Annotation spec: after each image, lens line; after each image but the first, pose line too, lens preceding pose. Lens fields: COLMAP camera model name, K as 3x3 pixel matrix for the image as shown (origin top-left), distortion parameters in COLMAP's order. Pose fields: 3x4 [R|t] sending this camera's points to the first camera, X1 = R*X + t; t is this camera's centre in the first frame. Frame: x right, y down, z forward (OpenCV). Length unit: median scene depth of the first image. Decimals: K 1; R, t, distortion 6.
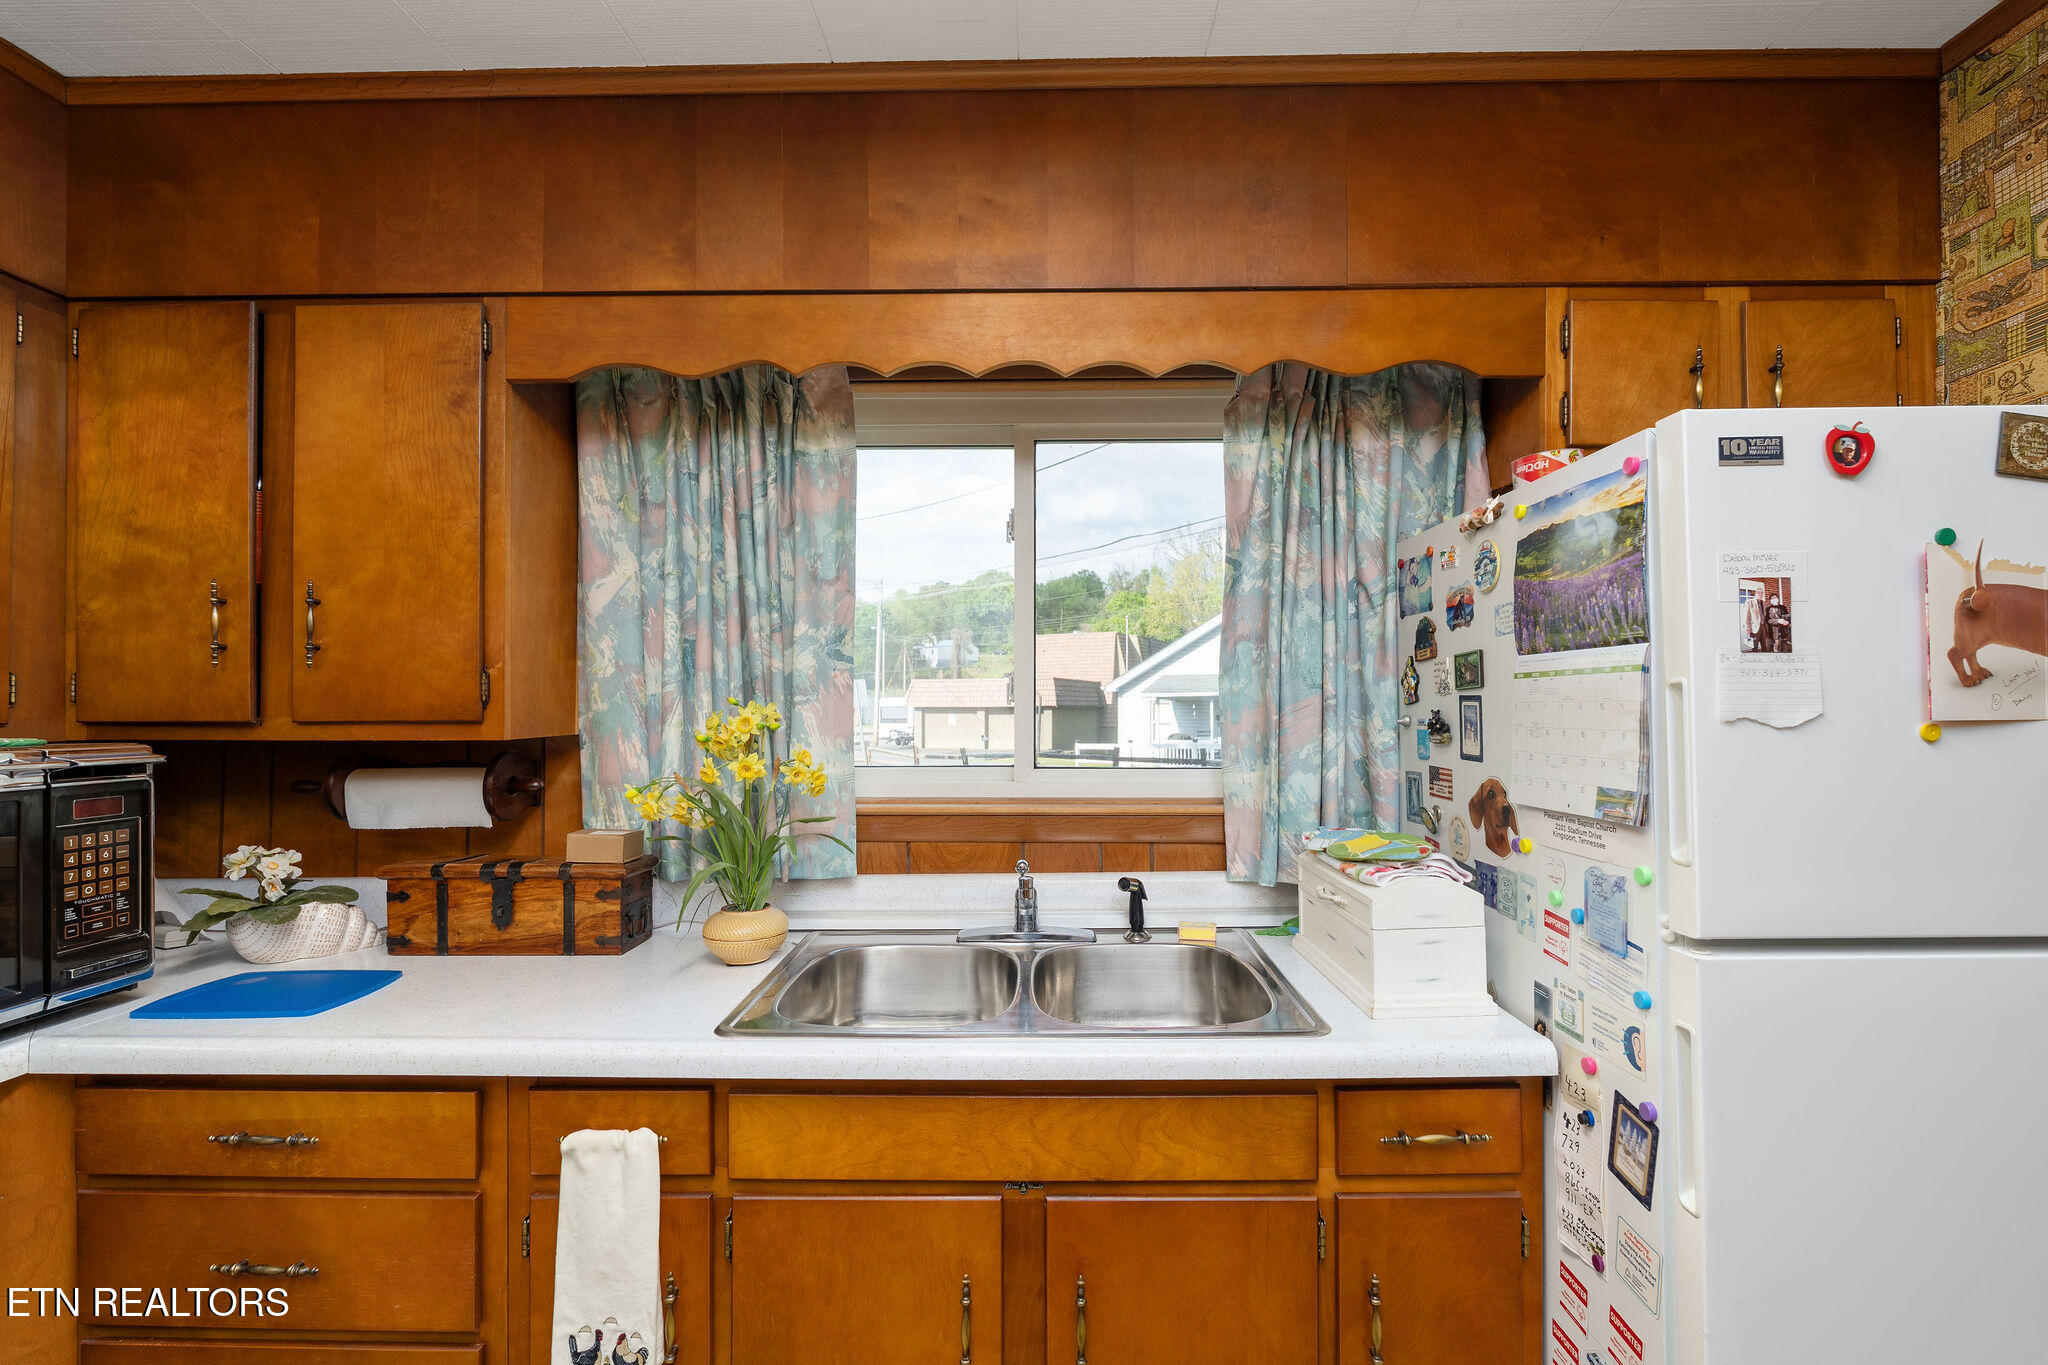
lens RADIAL K [[912.9, 0, 1032.5], [0, 912.9, 692.1], [0, 0, 1]] dist [-0.006932, 0.003003]
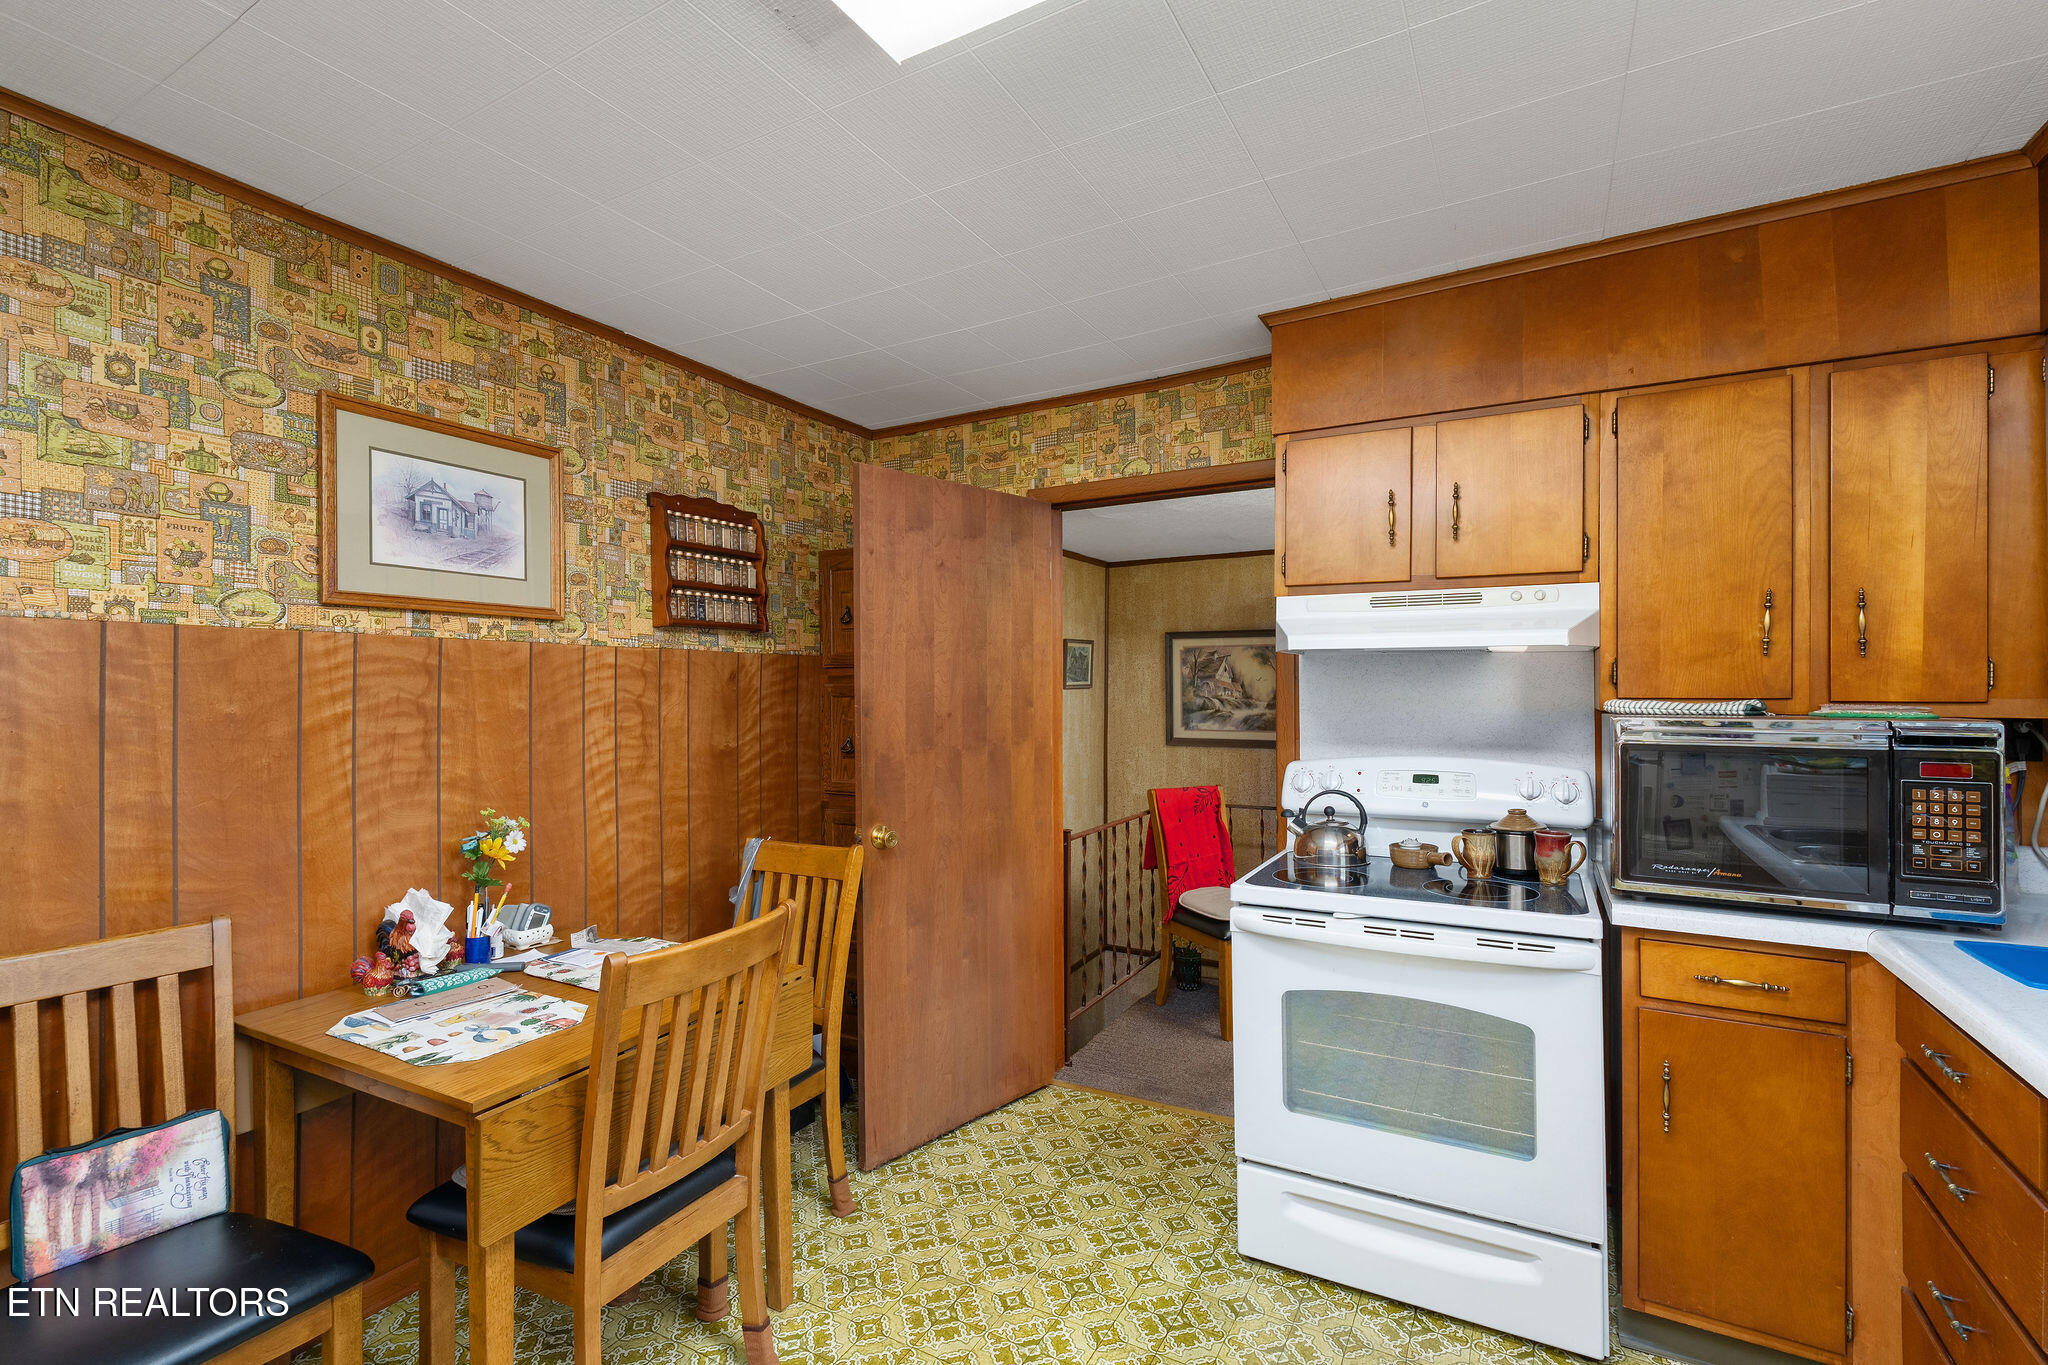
lens RADIAL K [[912.9, 0, 1016.3], [0, 912.9, 683.9], [0, 0, 1]] dist [-0.006932, 0.003003]
pose [[-0.483798, 0.001942, -0.875178, 0.572102], [0.016368, 0.999843, -0.006829, -0.003231], [0.875027, -0.017629, -0.483754, 0.412192]]
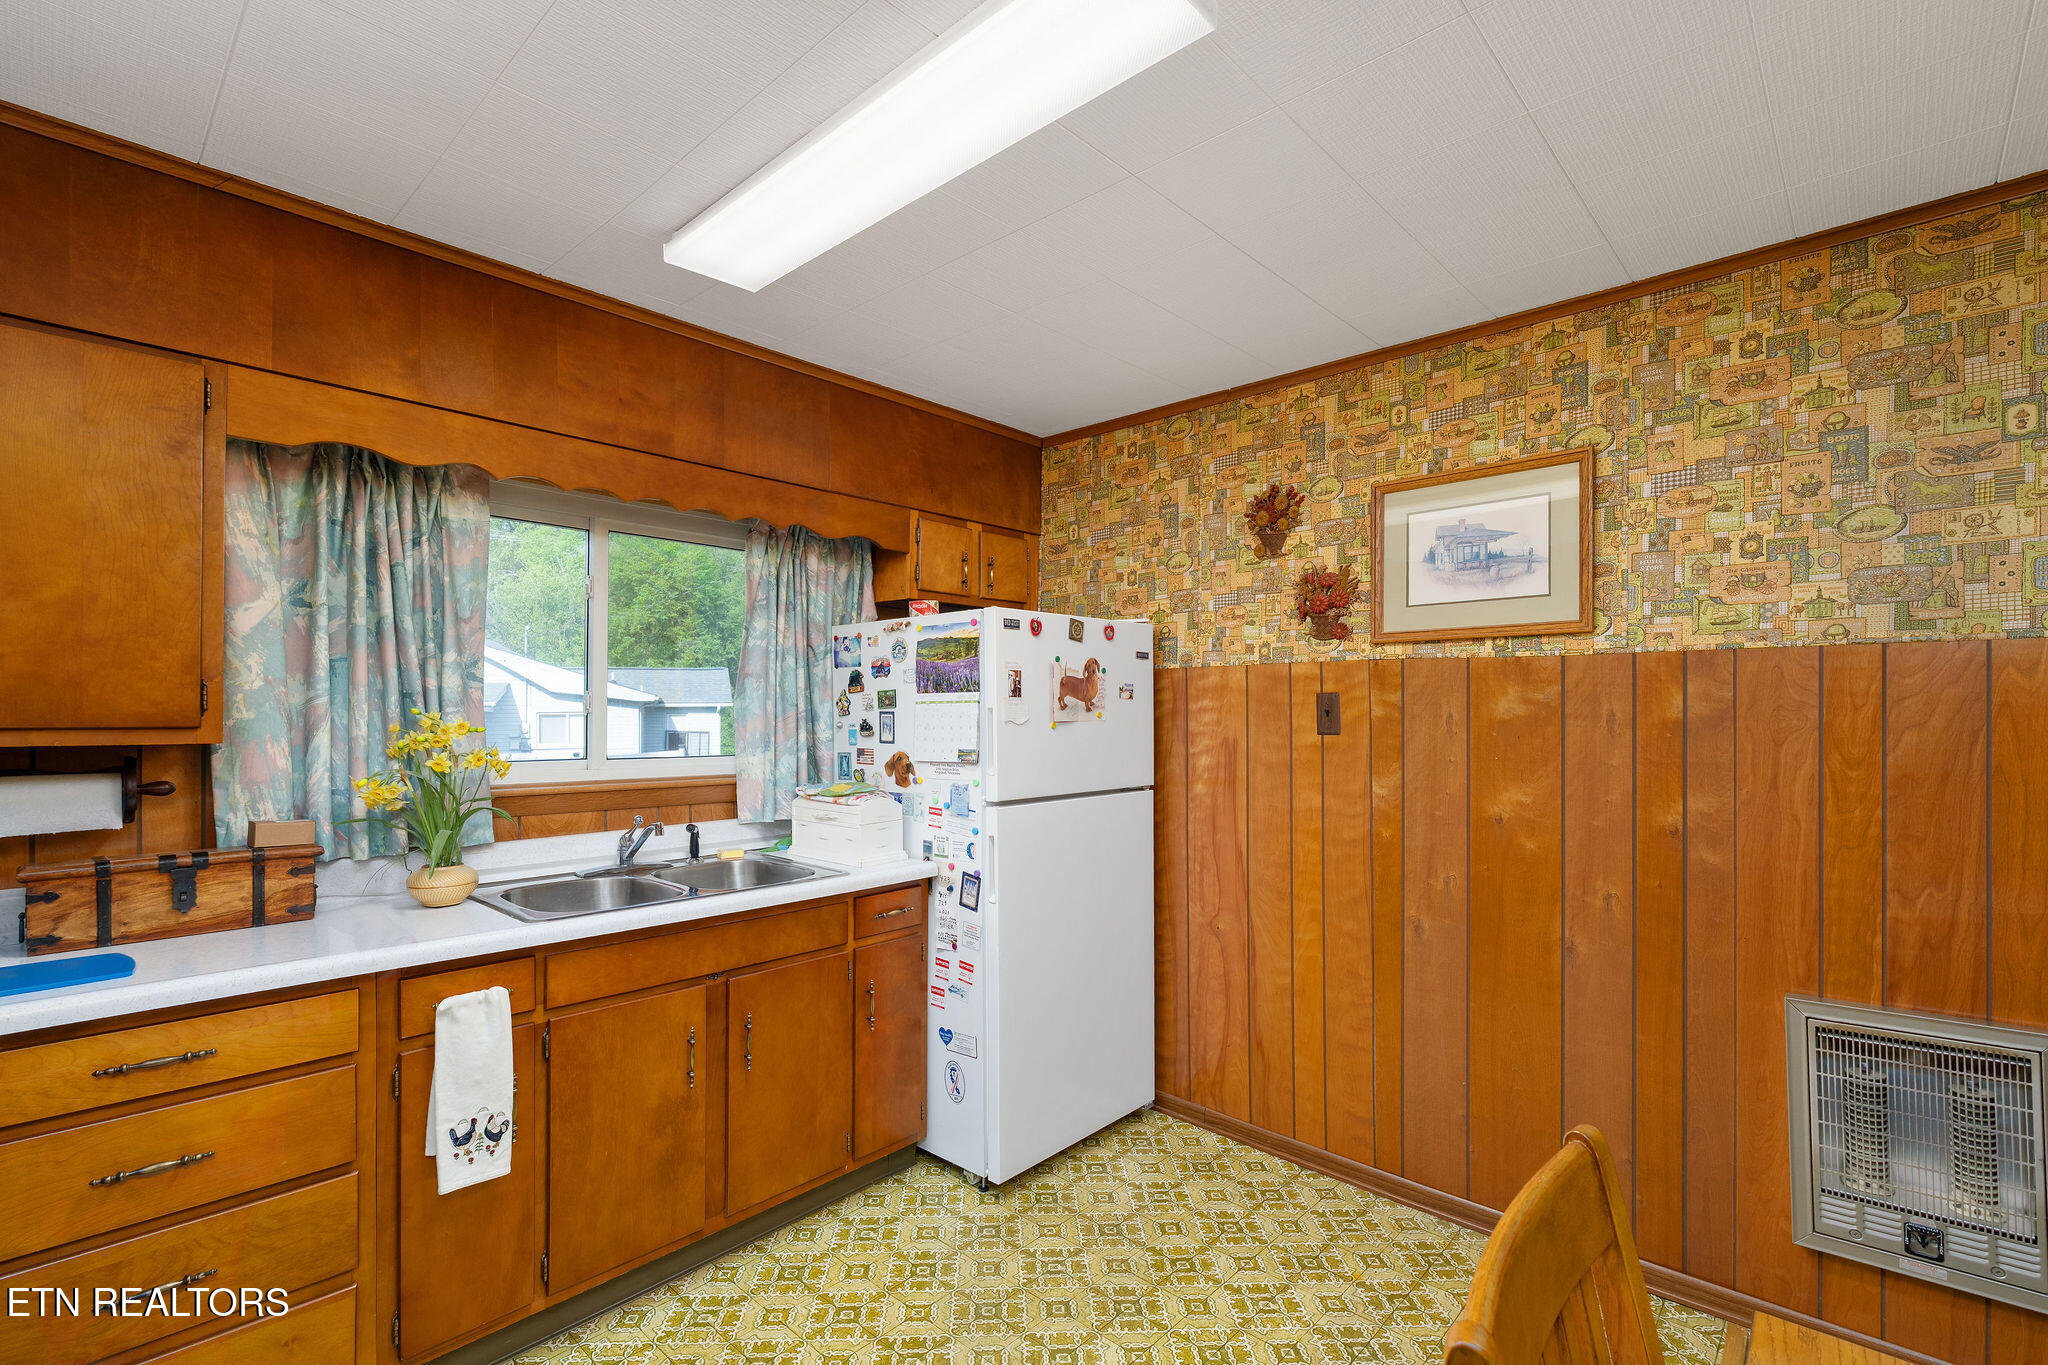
lens RADIAL K [[912.9, 0, 1036.0], [0, 912.9, 709.2], [0, 0, 1]] dist [-0.006932, 0.003003]
pose [[0.665123, 0.009012, 0.746679, -0.758845], [-0.011987, 0.999927, -0.001390, -0.002045], [-0.746637, -0.008026, 0.665183, -0.556778]]
